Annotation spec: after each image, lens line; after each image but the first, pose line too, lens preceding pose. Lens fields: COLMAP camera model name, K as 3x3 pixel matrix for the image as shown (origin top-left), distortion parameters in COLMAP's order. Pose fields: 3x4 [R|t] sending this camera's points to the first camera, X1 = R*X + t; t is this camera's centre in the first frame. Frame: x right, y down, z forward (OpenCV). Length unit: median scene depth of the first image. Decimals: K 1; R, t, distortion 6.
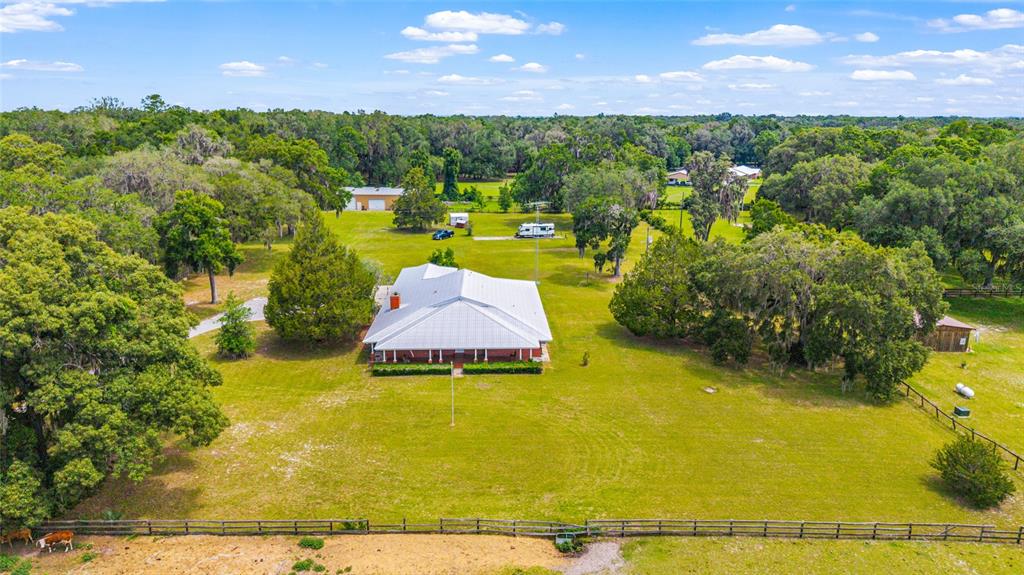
lens RADIAL K [[684.0, 0, 512.0], [0, 684.0, 287.5], [0, 0, 1]] dist [0.054337, -0.069924]
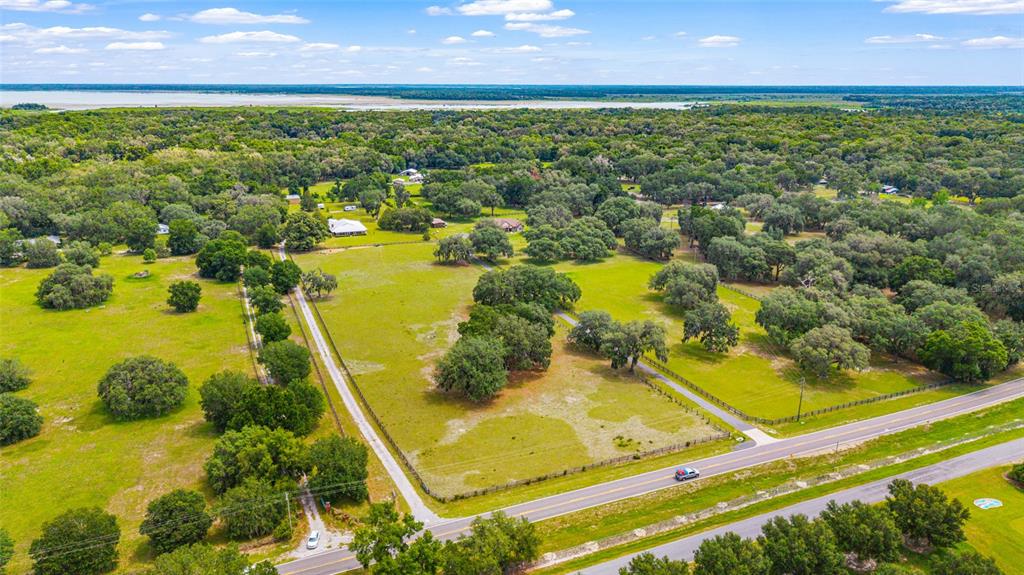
lens RADIAL K [[684.0, 0, 512.0], [0, 684.0, 287.5], [0, 0, 1]] dist [0.054337, -0.069924]
pose [[0.933518, -0.106871, 0.342233, -0.580122], [0.090889, 0.993901, 0.062452, 0.223390], [-0.346820, -0.027195, 0.937537, -3.357357]]
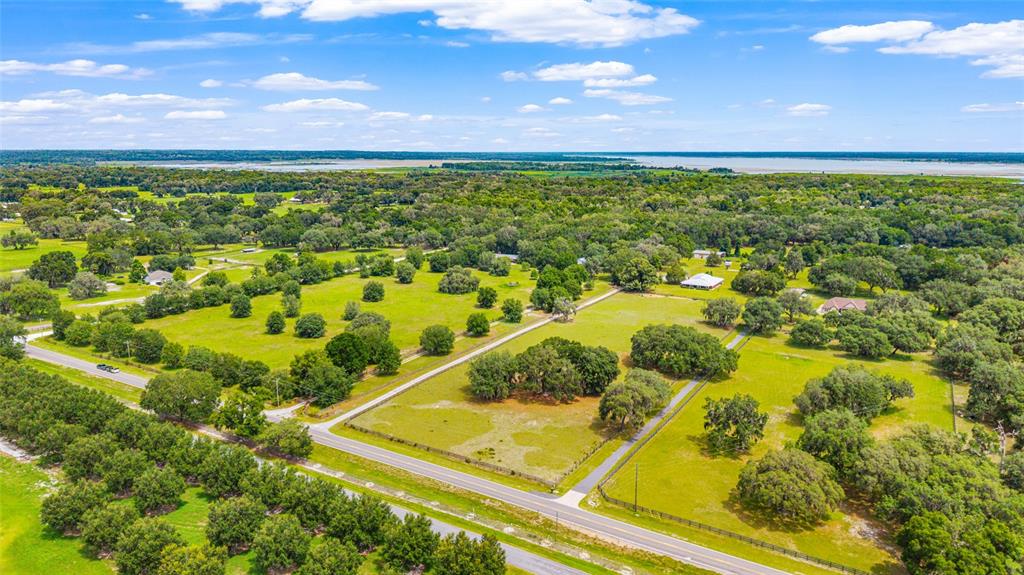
lens RADIAL K [[681.5, 0, 512.0], [0, 681.5, 287.5], [0, 0, 1]] dist [0.107821, -0.167192]
pose [[0.833152, 0.104310, -0.543119, 1.328719], [-0.130715, 0.991368, -0.010120, 0.274313], [0.537375, 0.079425, 0.839595, -3.531740]]
